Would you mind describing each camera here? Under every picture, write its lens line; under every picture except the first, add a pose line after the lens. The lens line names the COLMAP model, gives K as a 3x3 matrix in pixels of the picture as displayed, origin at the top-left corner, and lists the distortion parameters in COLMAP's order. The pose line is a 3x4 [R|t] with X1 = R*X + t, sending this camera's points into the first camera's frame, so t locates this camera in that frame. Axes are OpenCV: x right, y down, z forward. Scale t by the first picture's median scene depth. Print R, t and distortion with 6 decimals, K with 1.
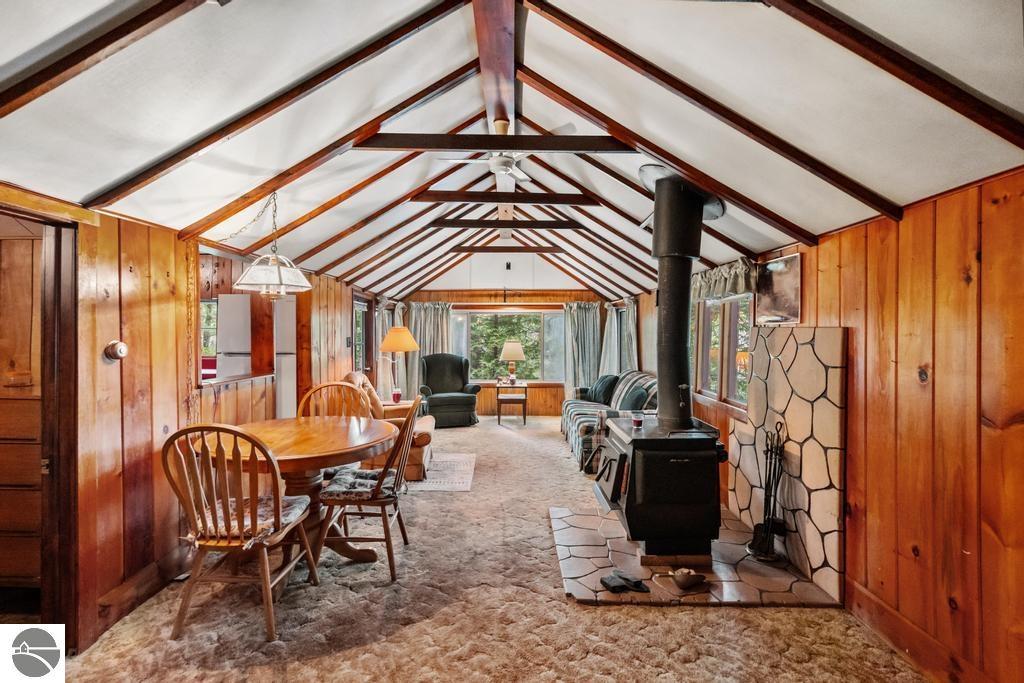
lens RADIAL K [[502.9, 0, 514.1], [0, 502.9, 336.1], [0, 0, 1]] dist [0.000195, -0.000010]
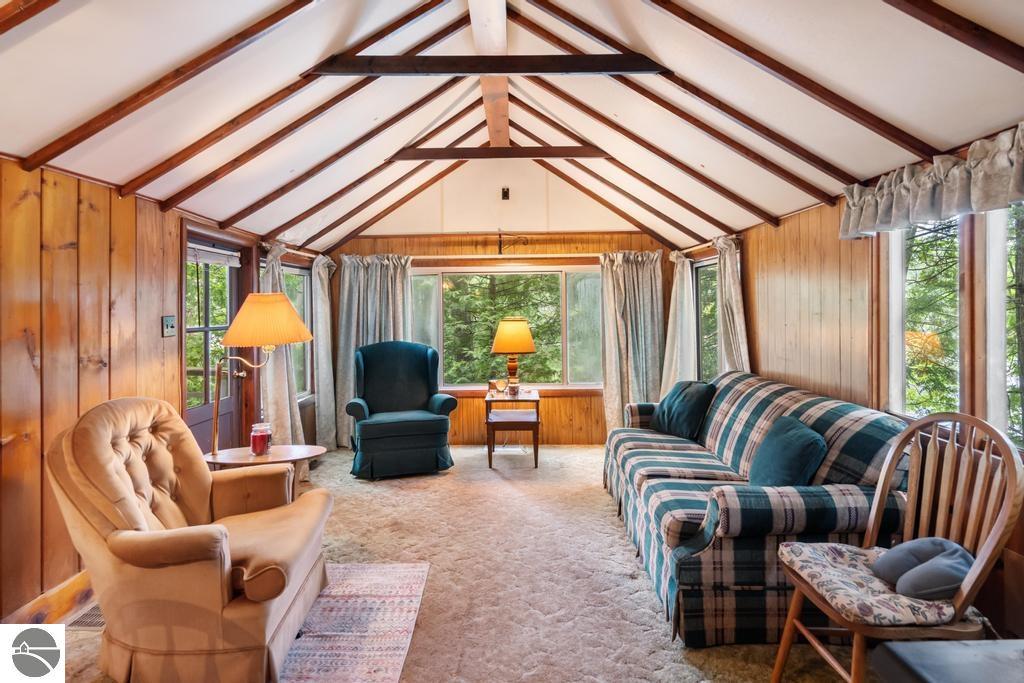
lens RADIAL K [[539.8, 0, 478.6], [0, 539.8, 304.5], [0, 0, 1]] dist [-0.002523, -0.000263]
pose [[0.996226, -0.013121, -0.085797, 0.010669], [0.011964, 0.999831, -0.013987, 0.001444], [0.085966, 0.012908, 0.996214, 0.371667]]
